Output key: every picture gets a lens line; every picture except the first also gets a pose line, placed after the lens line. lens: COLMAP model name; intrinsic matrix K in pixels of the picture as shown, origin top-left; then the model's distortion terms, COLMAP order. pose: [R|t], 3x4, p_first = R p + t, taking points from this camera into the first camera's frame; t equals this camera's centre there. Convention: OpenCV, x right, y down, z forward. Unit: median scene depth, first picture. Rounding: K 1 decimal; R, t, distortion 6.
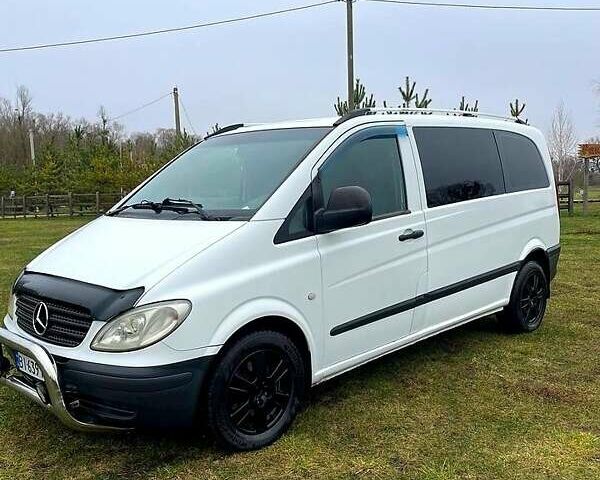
lens RADIAL K [[616.6, 0, 301.8], [0, 616.6, 262.8], [0, 0, 1]] dist [0.103675, -0.157945]
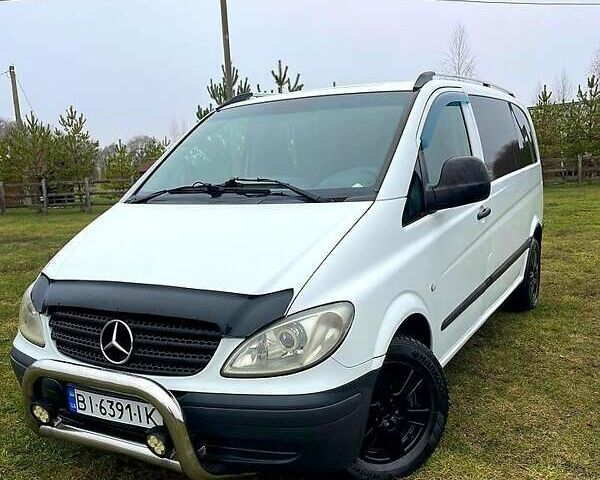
lens RADIAL K [[616.6, 0, 301.8], [0, 616.6, 262.8], [0, 0, 1]] dist [0.103675, -0.157945]
pose [[0.964973, -0.060659, 0.255240, -0.383458], [0.056302, 0.998117, 0.024347, -0.010309], [-0.256237, -0.009124, 0.966571, 0.224602]]
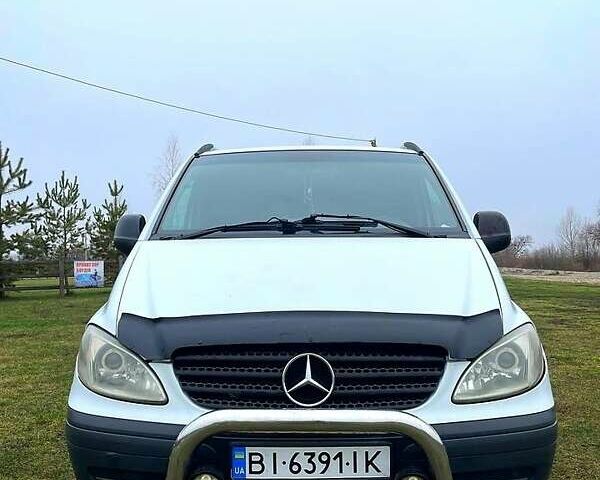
lens RADIAL K [[619.6, 0, 300.7], [0, 619.6, 258.3], [0, 0, 1]] dist [0.023135, 0.030885]
pose [[0.713643, 0.020153, 0.700219, -0.849885], [0.084567, 0.989797, -0.114676, 0.038272], [-0.695386, 0.141053, 0.704657, 0.542535]]
